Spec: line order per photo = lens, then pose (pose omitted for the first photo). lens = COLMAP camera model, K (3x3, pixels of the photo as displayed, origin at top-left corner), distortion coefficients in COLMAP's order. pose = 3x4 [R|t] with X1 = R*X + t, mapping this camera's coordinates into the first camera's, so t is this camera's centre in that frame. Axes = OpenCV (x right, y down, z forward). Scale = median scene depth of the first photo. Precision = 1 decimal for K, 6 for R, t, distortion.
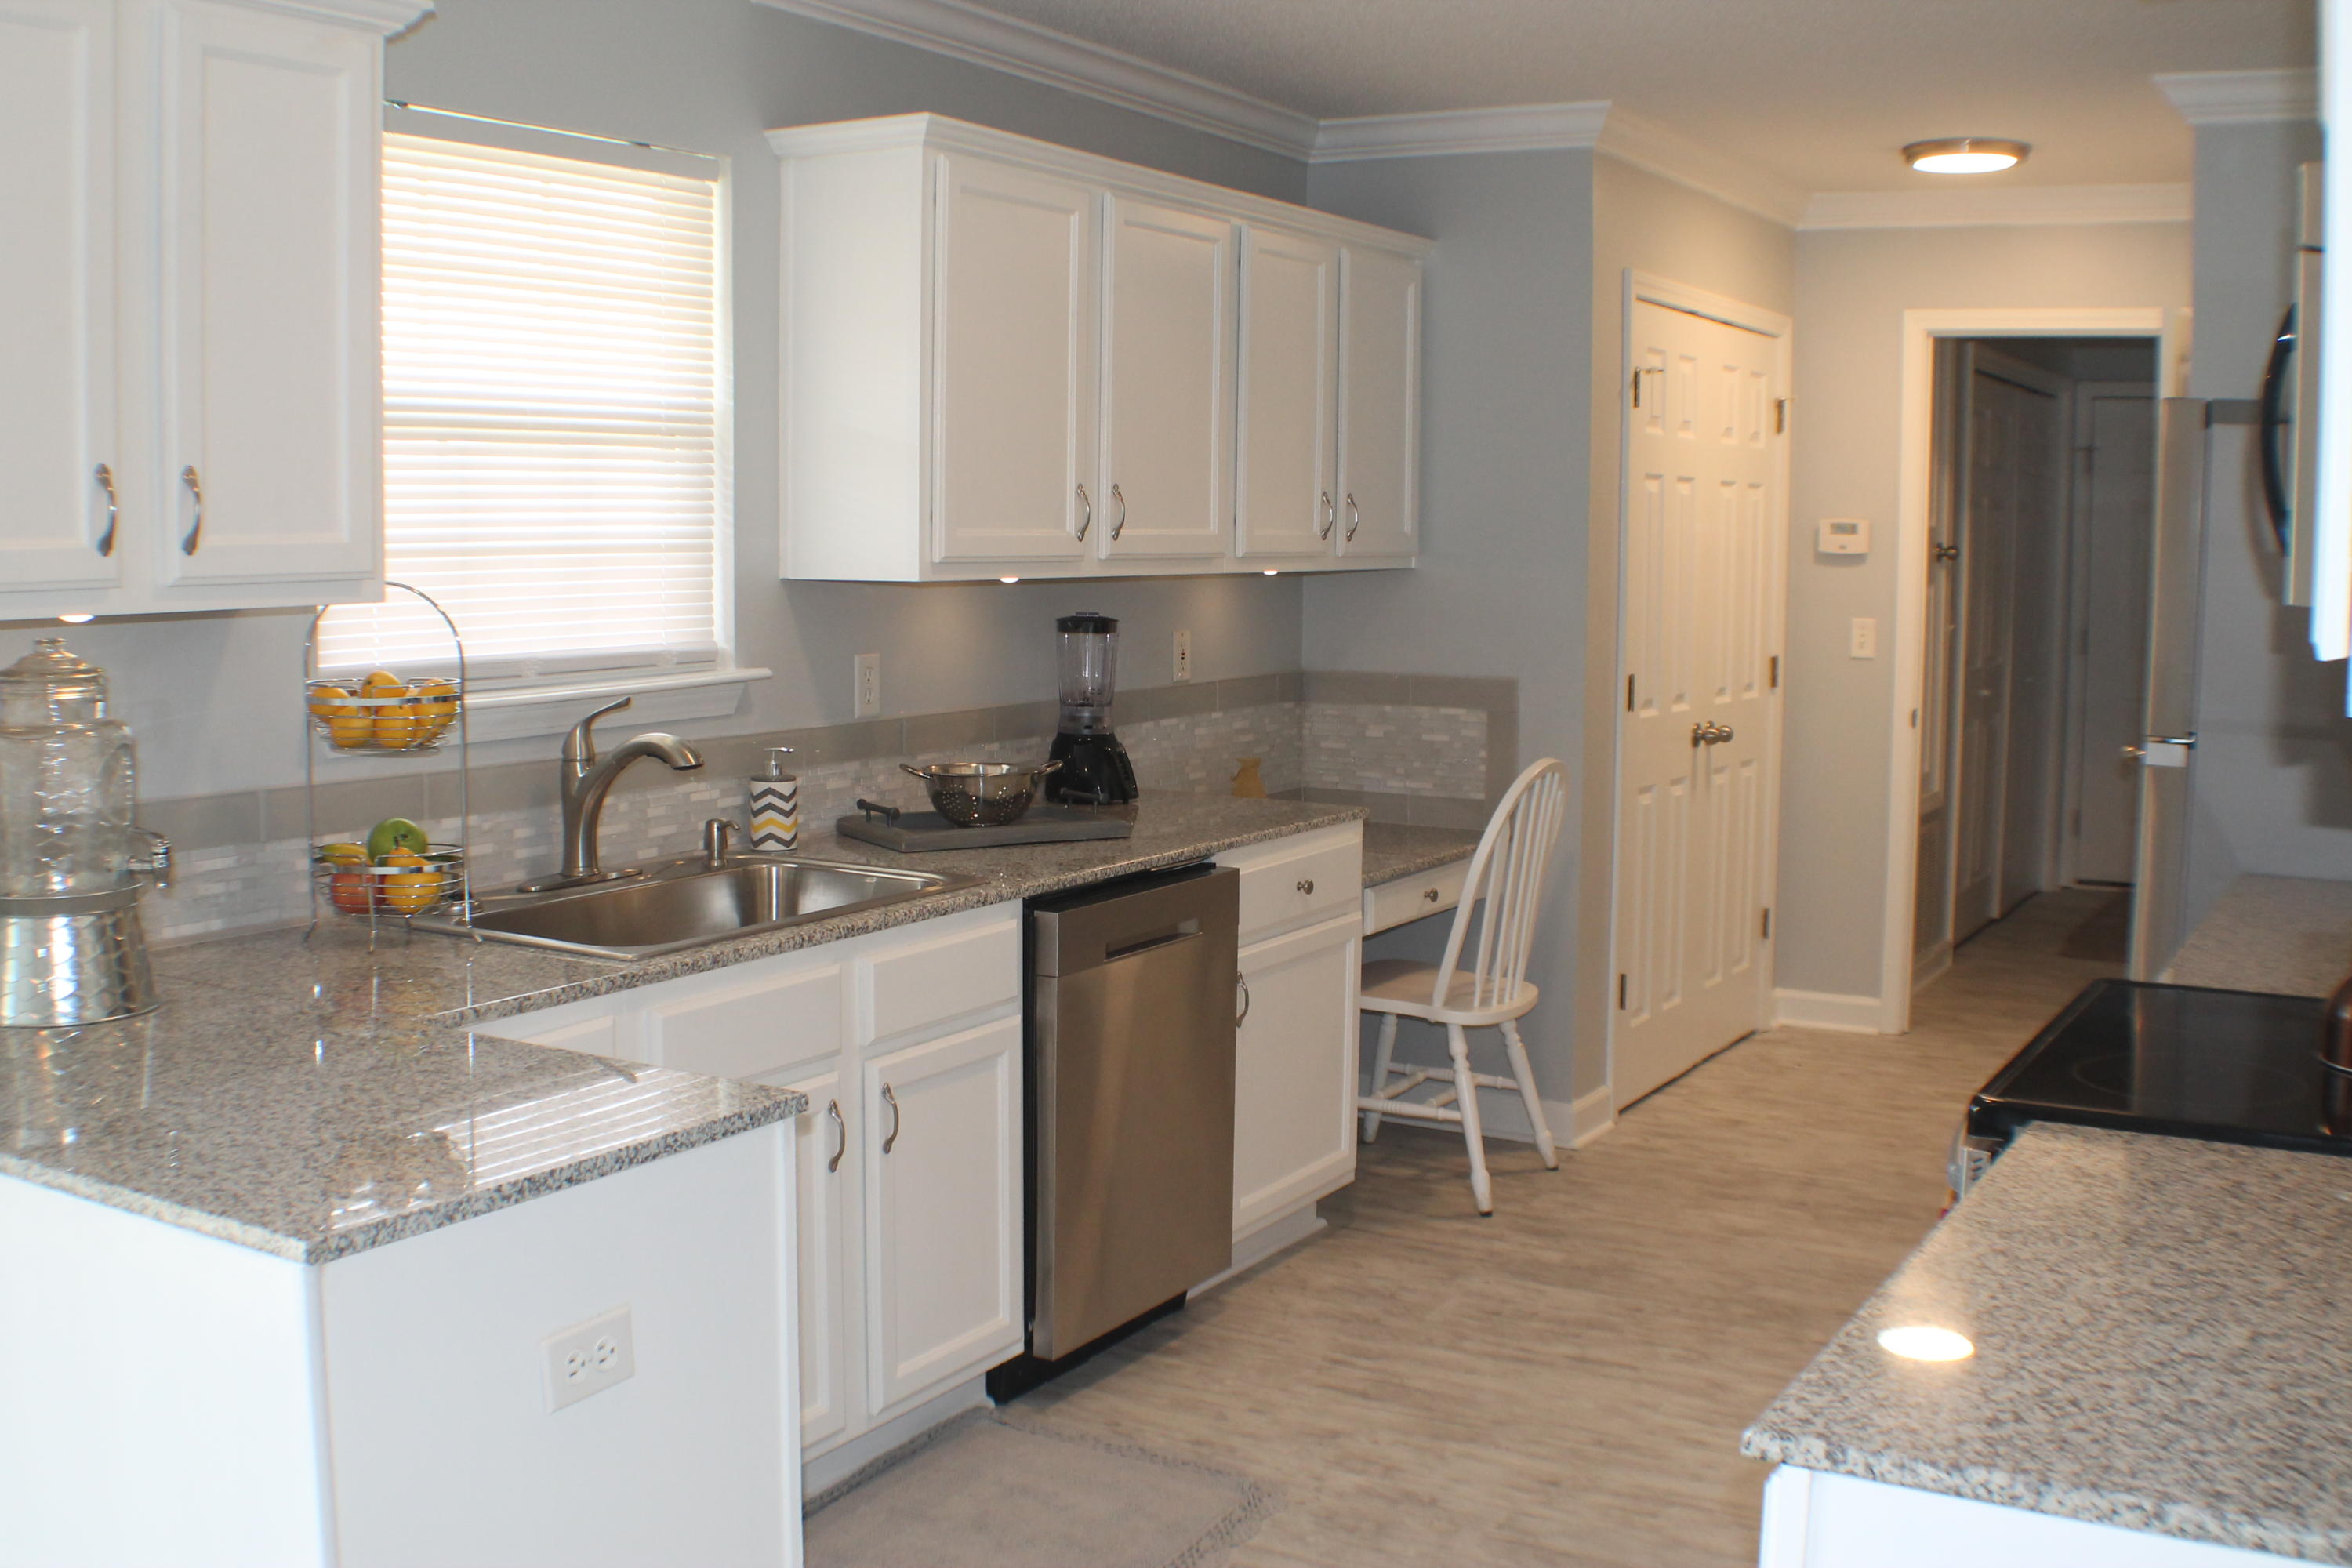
lens RADIAL K [[2359.0, 0, 1180.6], [0, 2359.0, 811.3], [0, 0, 1]] dist [-0.213707, 0.102604]
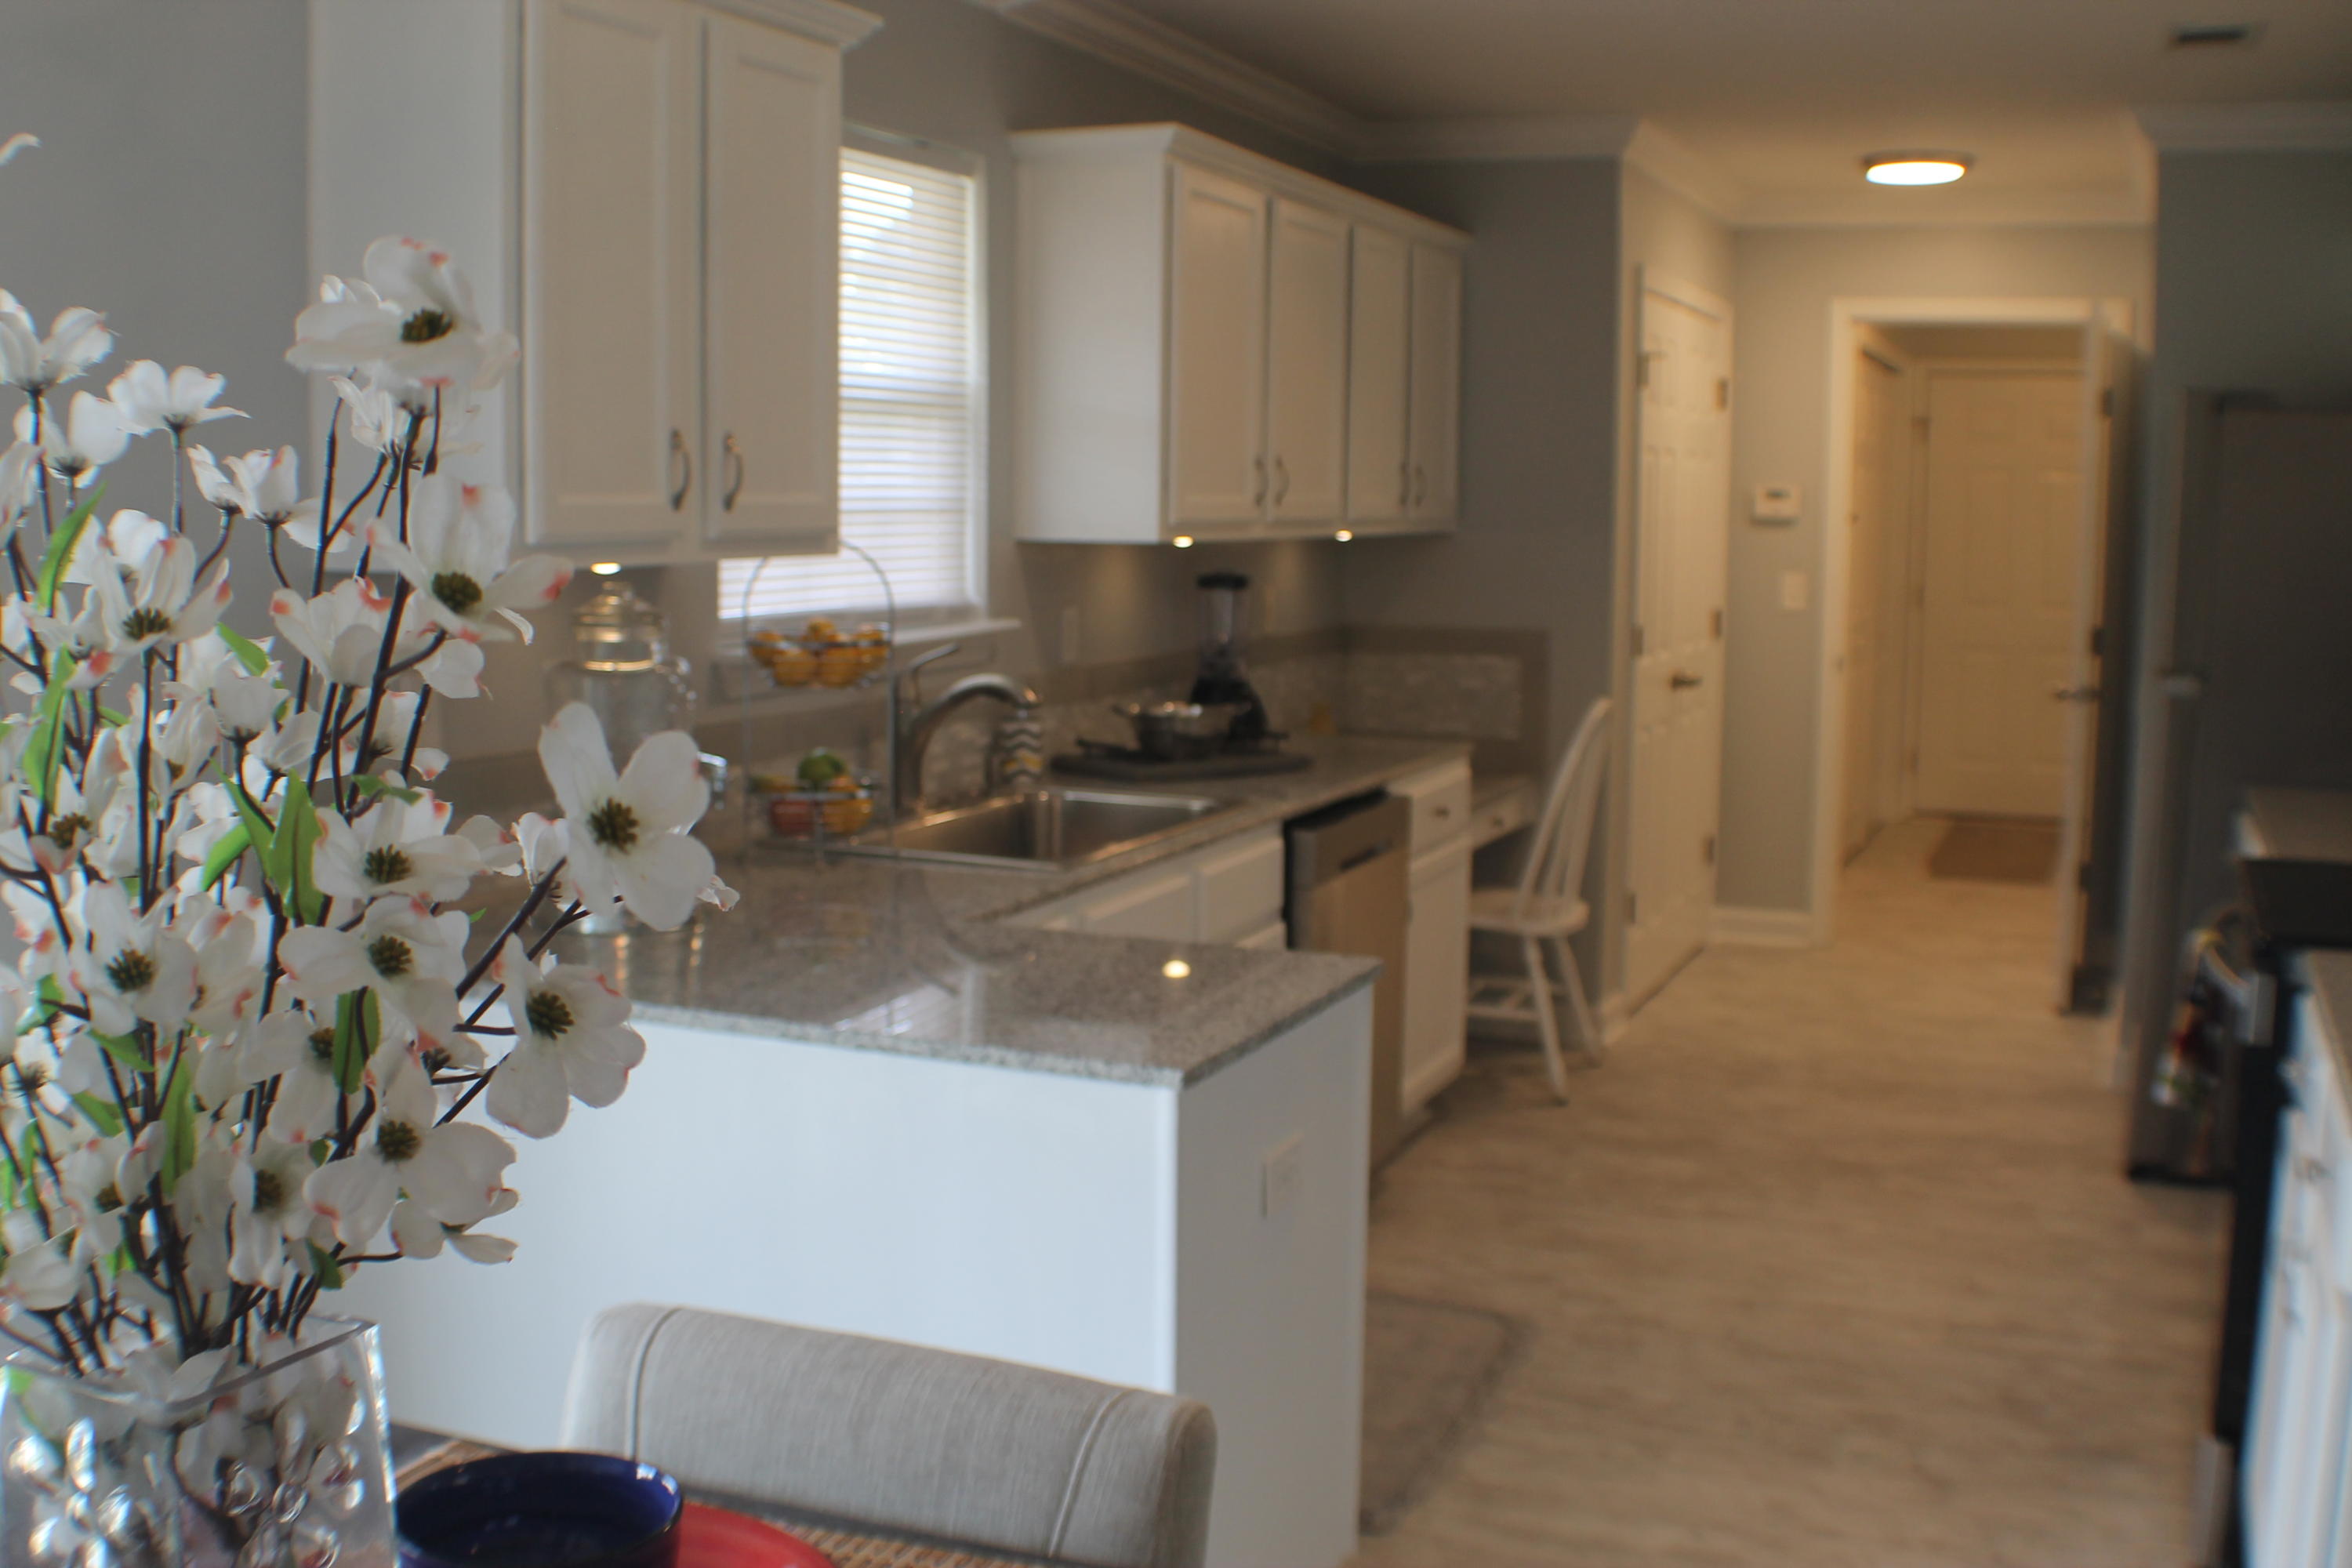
lens RADIAL K [[2359.0, 0, 1180.6], [0, 2359.0, 811.3], [0, 0, 1]] dist [-0.213707, 0.102604]
pose [[0.990602, -0.018580, 0.135509, -0.238870], [0.016683, 0.999746, 0.015123, 0.013328], [-0.135755, -0.012721, 0.990661, -0.110761]]
